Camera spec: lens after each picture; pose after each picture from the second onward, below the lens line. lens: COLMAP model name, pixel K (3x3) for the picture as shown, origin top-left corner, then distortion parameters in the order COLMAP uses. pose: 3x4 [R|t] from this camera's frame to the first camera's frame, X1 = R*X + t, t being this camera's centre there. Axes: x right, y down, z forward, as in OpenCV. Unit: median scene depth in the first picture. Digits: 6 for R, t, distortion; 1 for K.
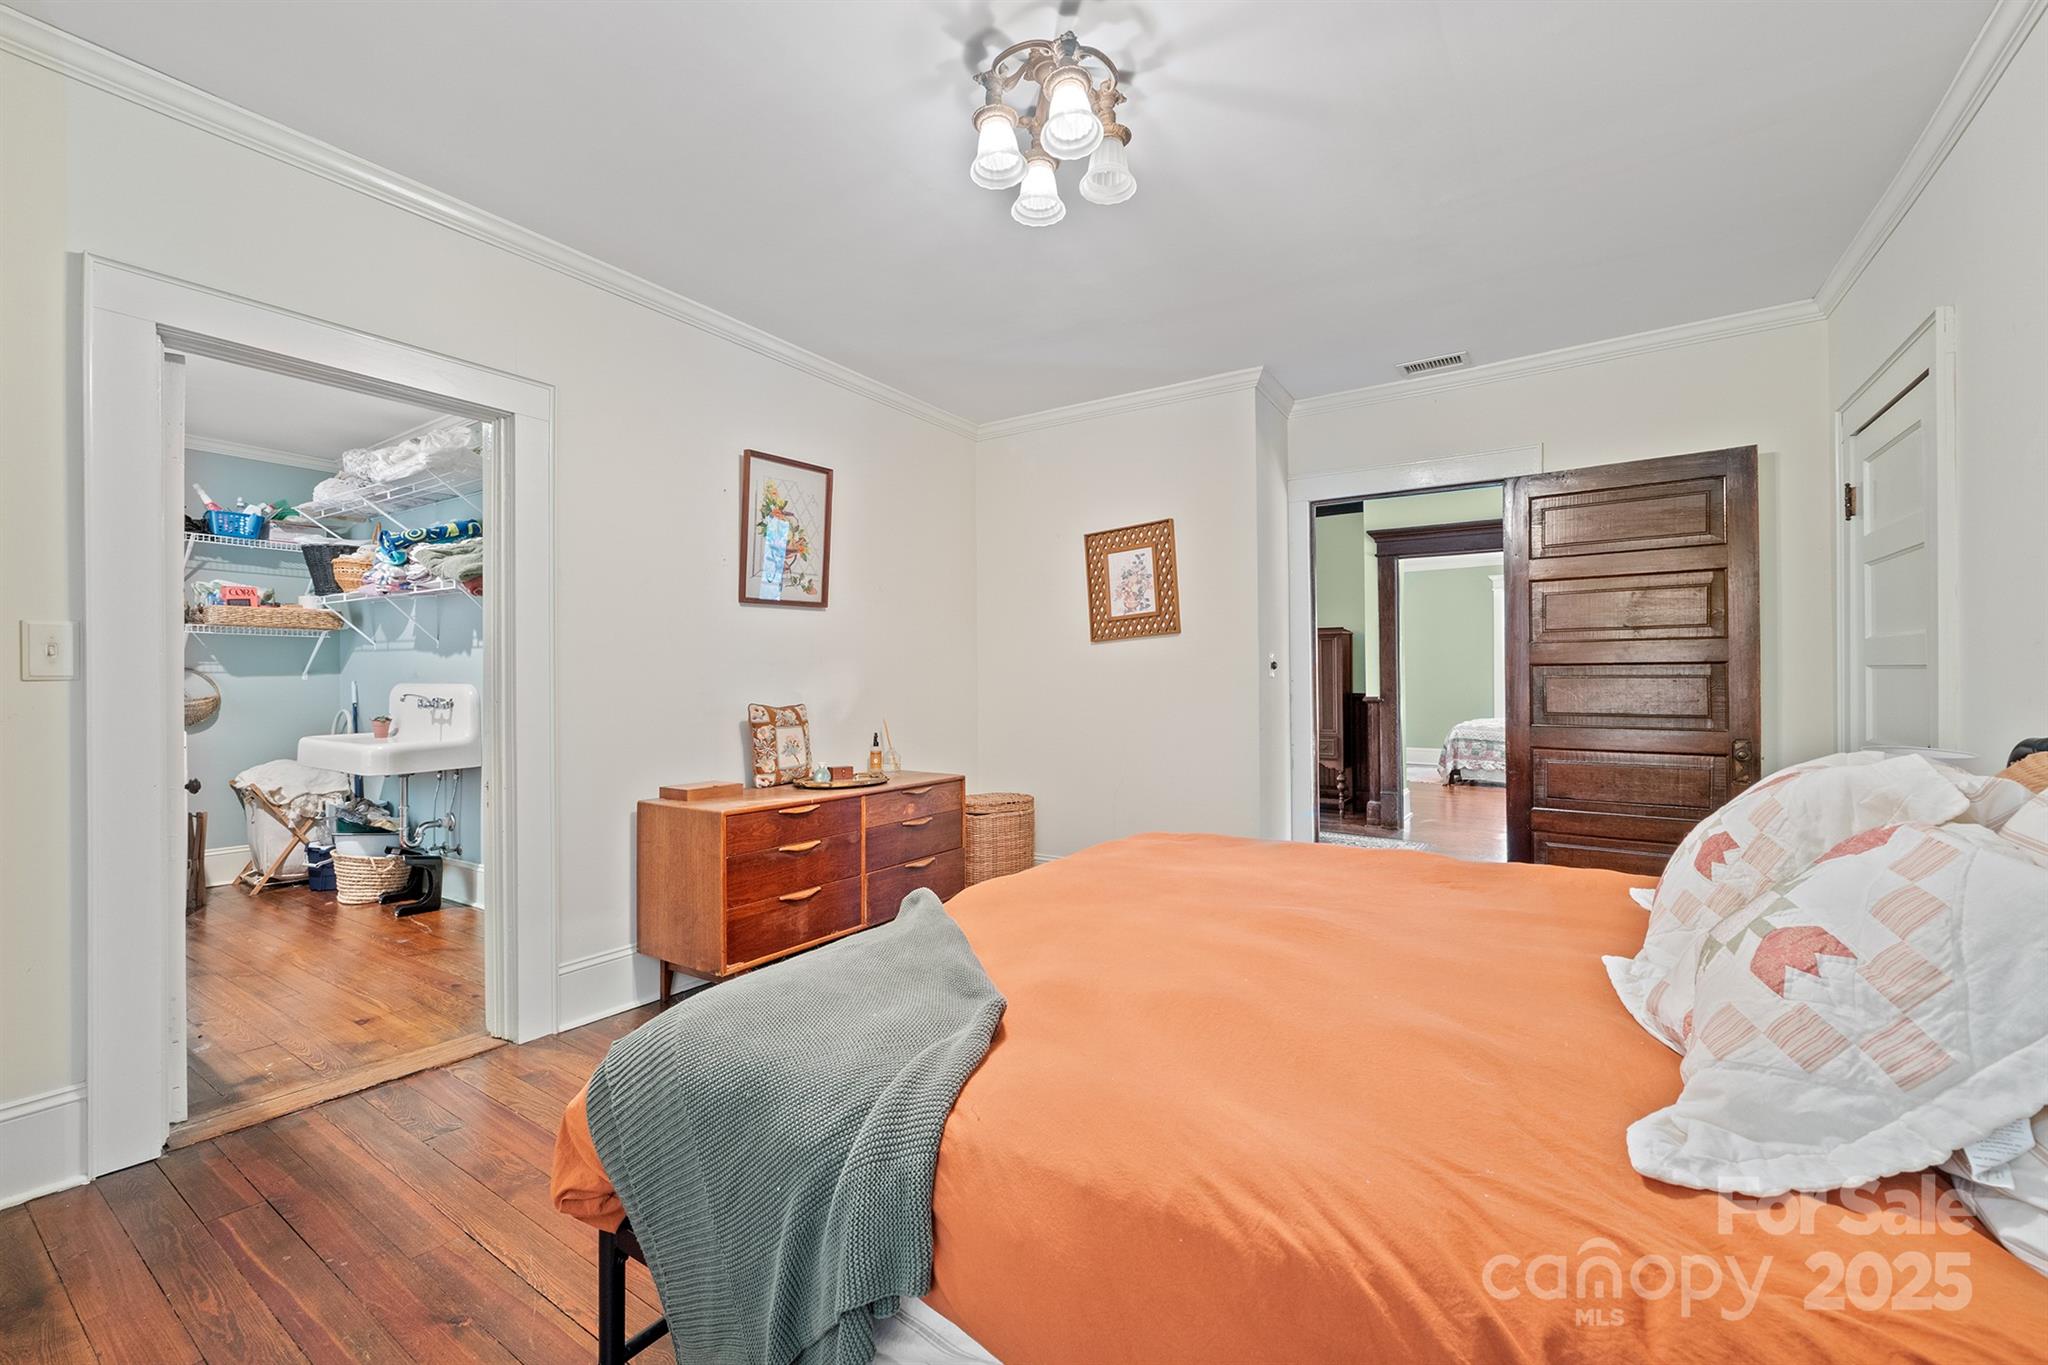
lens RADIAL K [[852.4, 0, 1021.9], [0, 852.4, 679.9], [0, 0, 1]] dist [-0.007164, -0.000271]
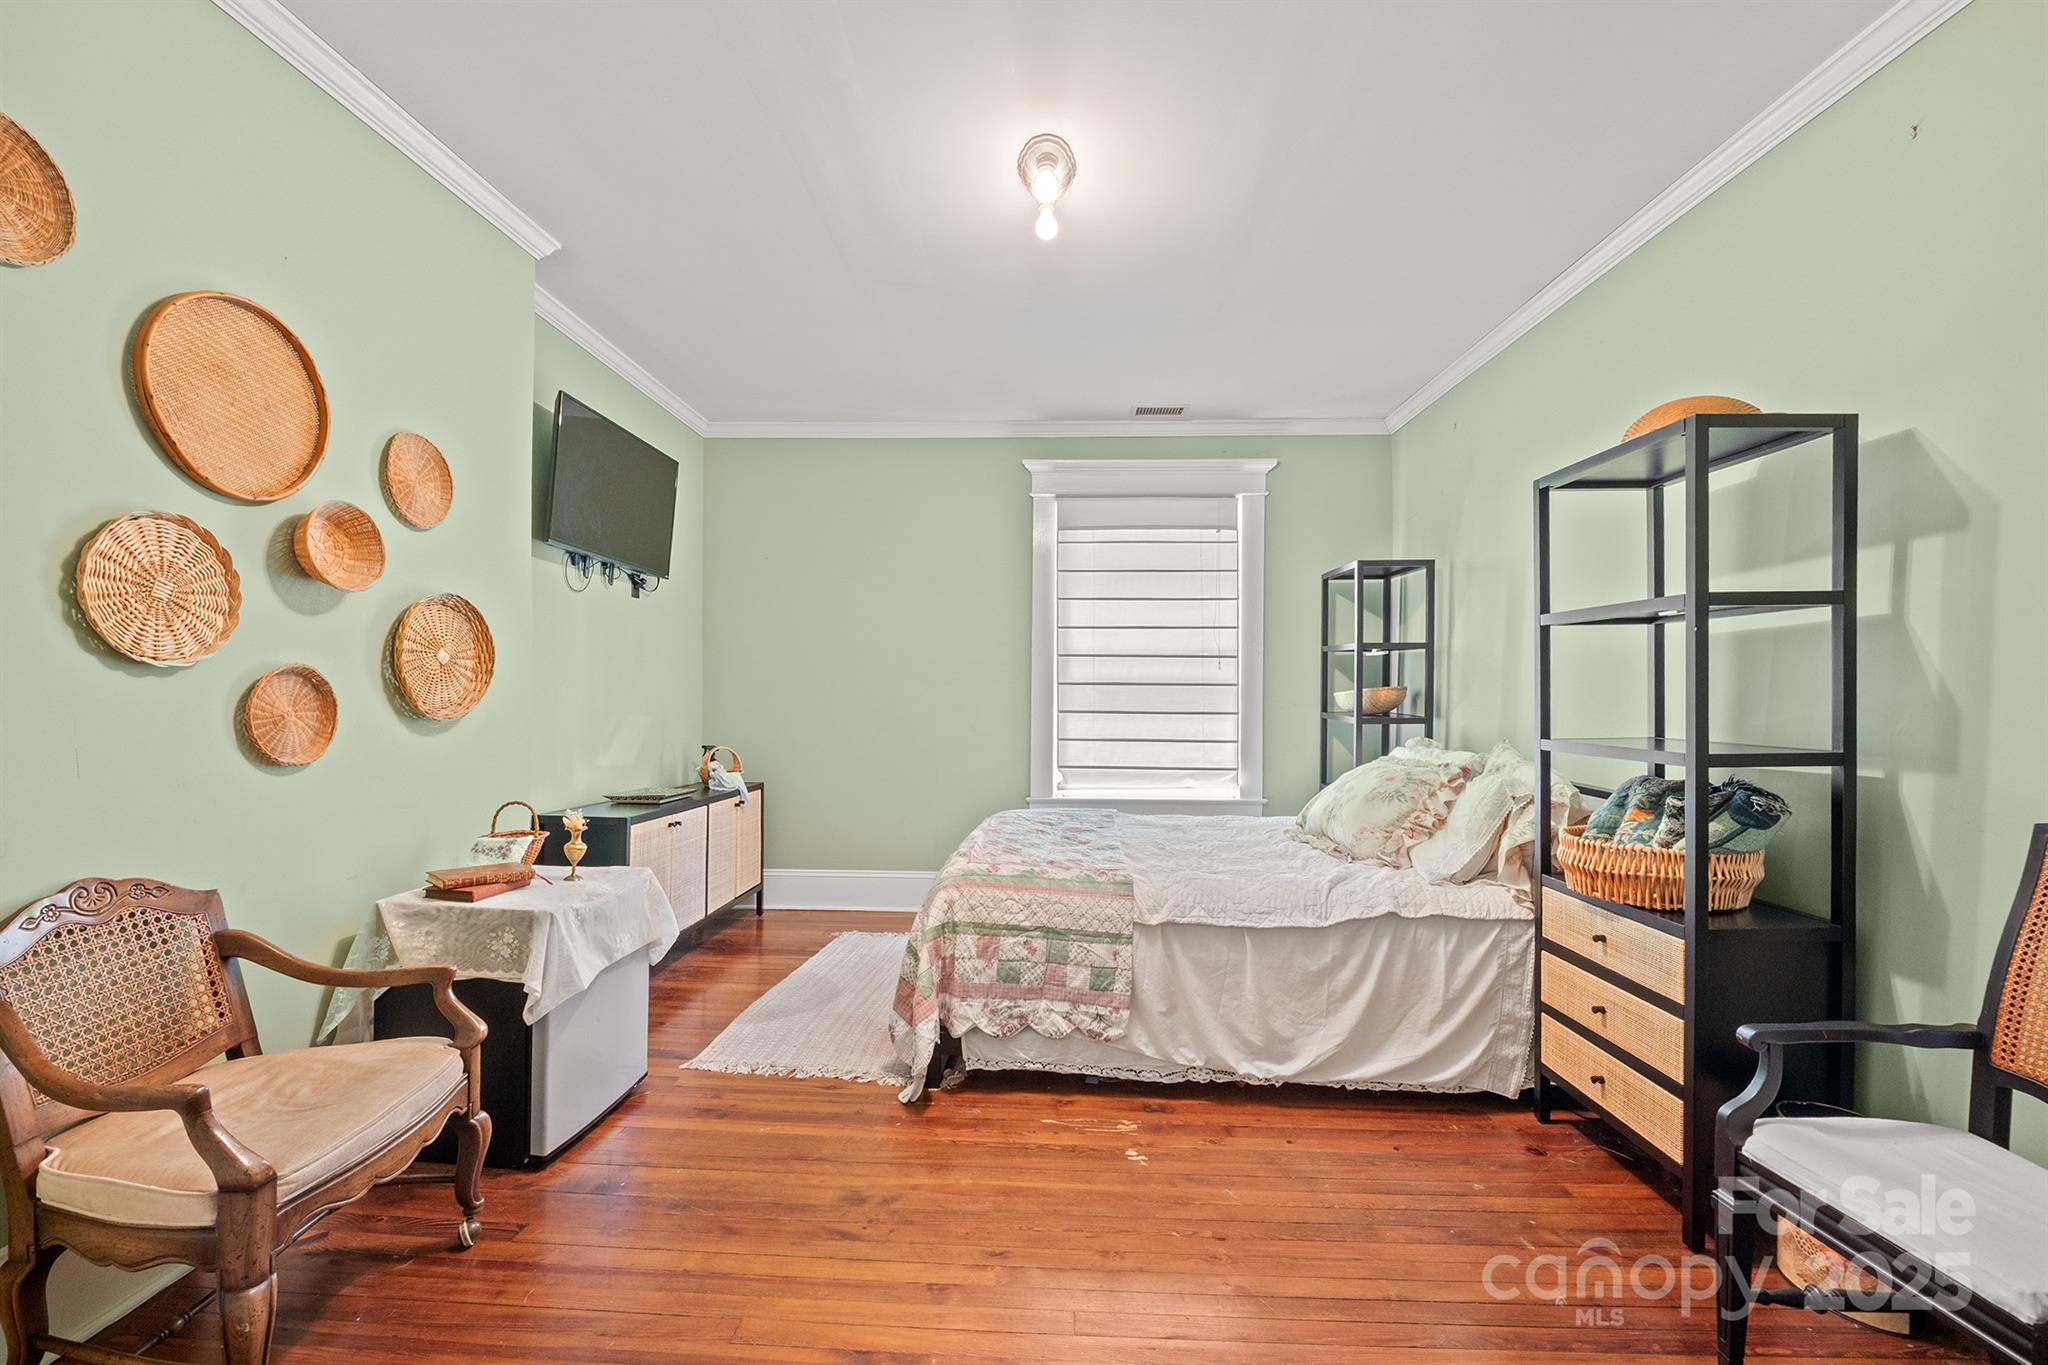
lens RADIAL K [[852.4, 0, 1018.3], [0, 852.4, 688.9], [0, 0, 1]] dist [-0.007164, -0.000271]
pose [[0.850298, 0.007877, 0.526243, 0.384122], [-0.008916, 0.999960, -0.000561, -0.008739], [-0.526227, -0.004214, 0.850334, 0.754525]]
